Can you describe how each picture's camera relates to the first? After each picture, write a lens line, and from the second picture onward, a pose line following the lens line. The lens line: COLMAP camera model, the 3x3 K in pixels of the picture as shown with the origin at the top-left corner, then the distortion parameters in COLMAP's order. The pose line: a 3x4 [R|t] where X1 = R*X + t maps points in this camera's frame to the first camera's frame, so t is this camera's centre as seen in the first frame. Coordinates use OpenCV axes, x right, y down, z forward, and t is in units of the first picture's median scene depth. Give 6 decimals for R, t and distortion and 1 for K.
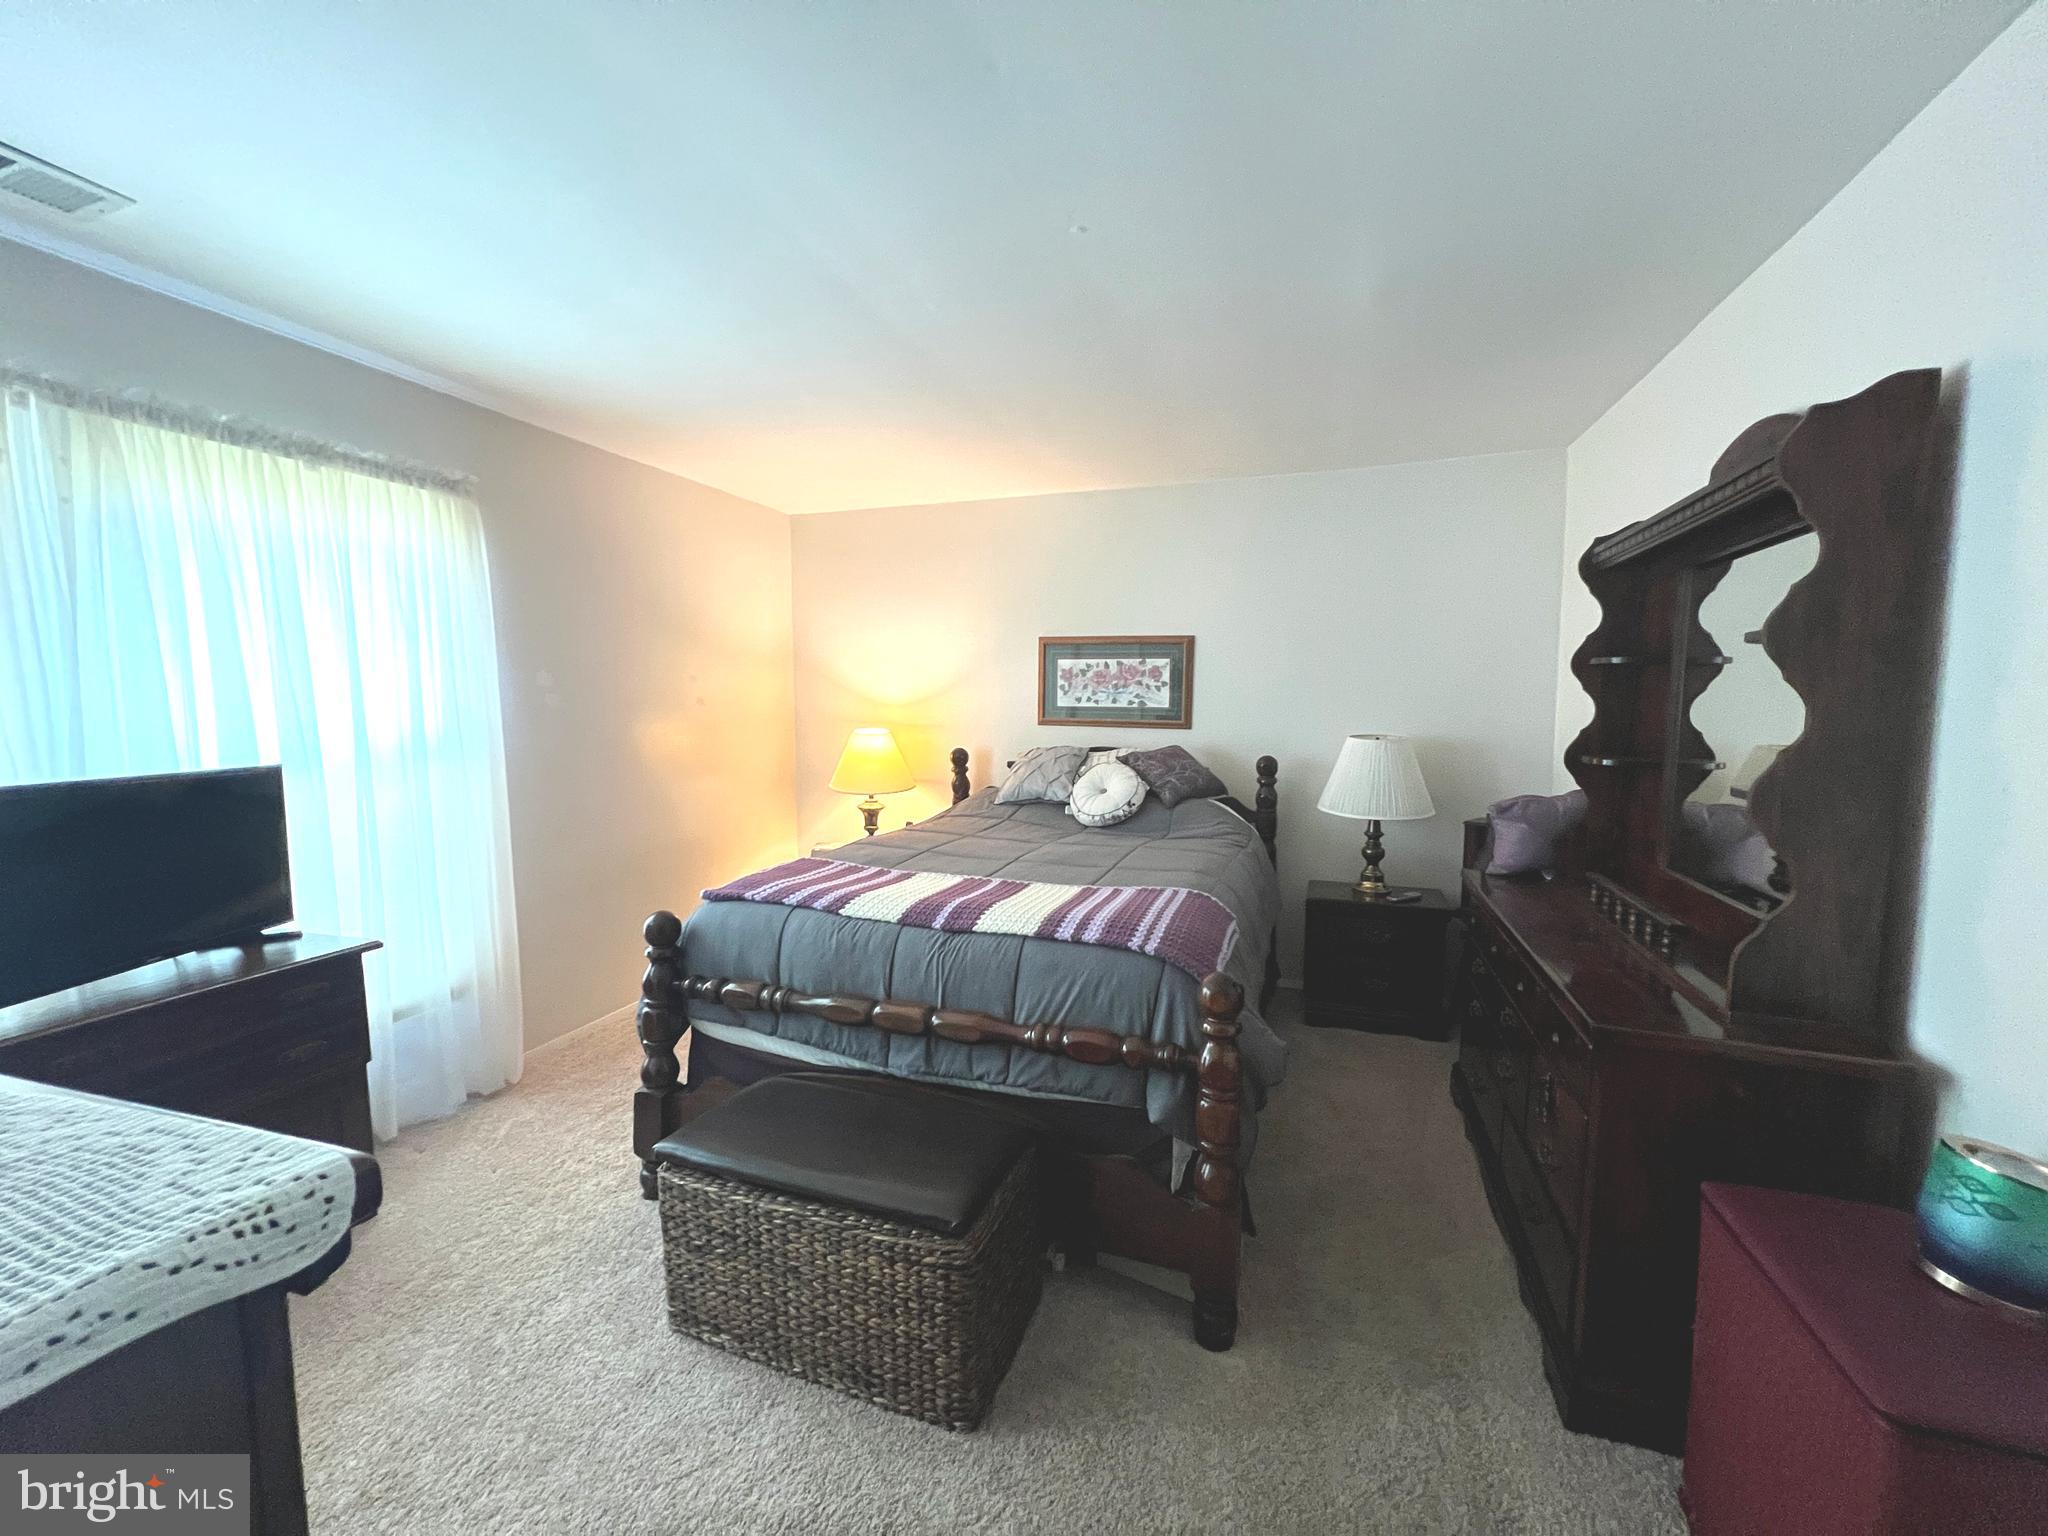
lens RADIAL K [[816.6, 0, 1025.5], [0, 816.6, 773.8], [0, 0, 1]] dist [-0.004359, 0.001020]
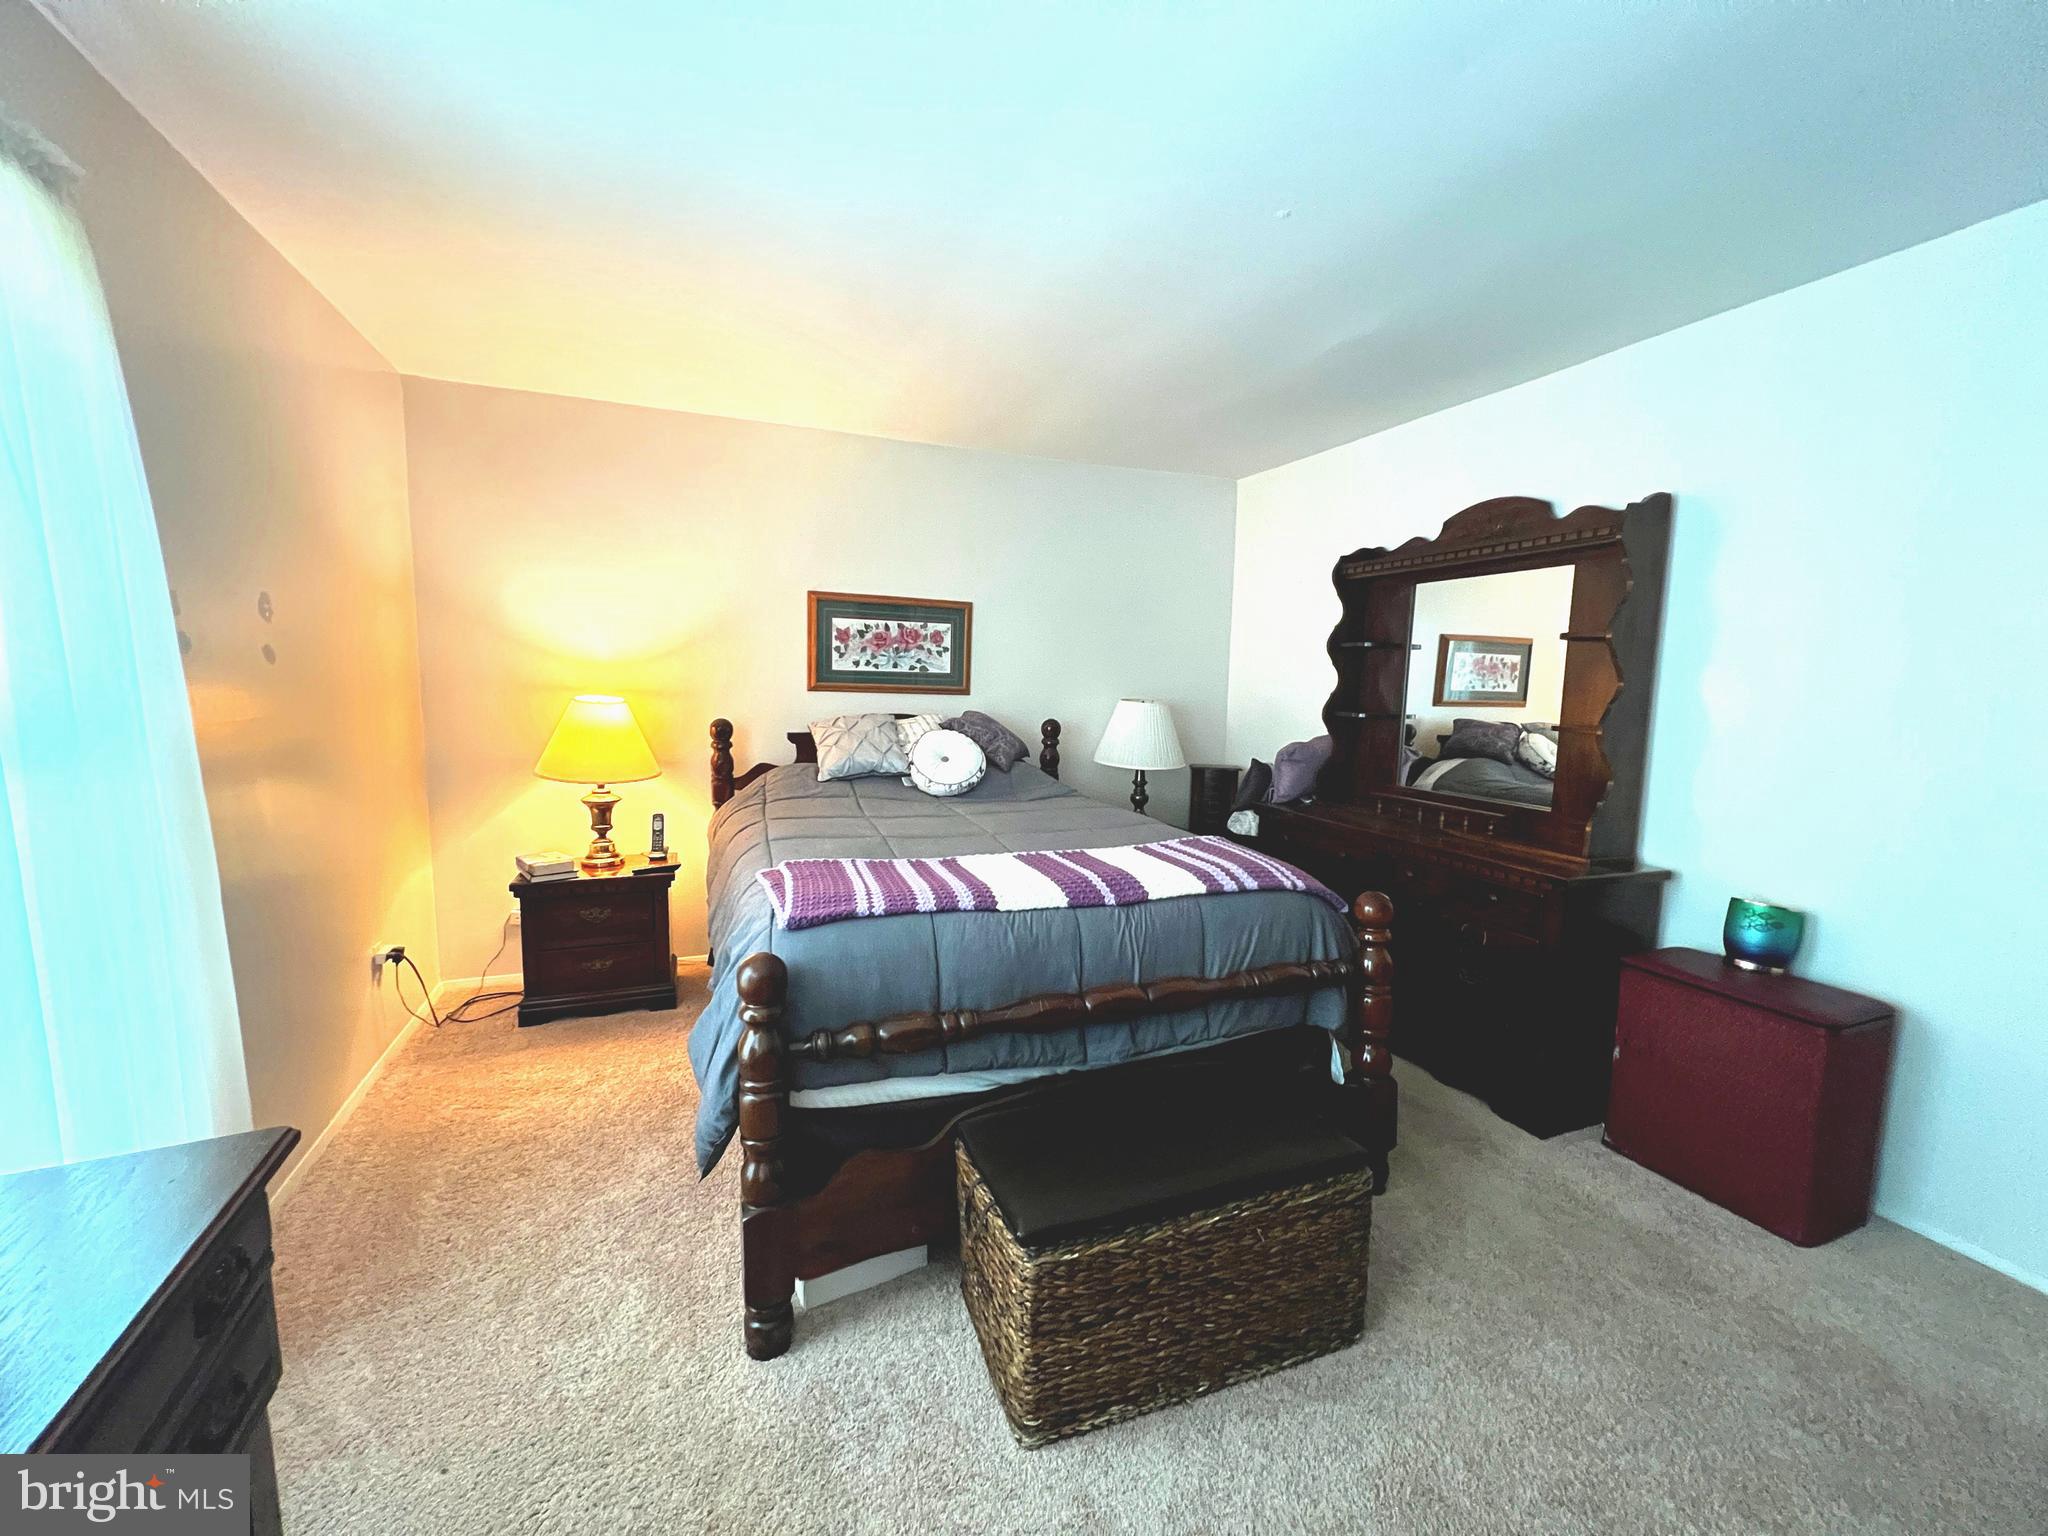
lens RADIAL K [[816.6, 0, 1019.1], [0, 816.6, 773.4], [0, 0, 1]] dist [-0.004359, 0.001020]
pose [[0.754755, -0.065499, 0.652729, -0.447285], [0.040461, 0.997757, 0.053336, -0.009403], [-0.654758, -0.013845, 0.755712, 0.201966]]
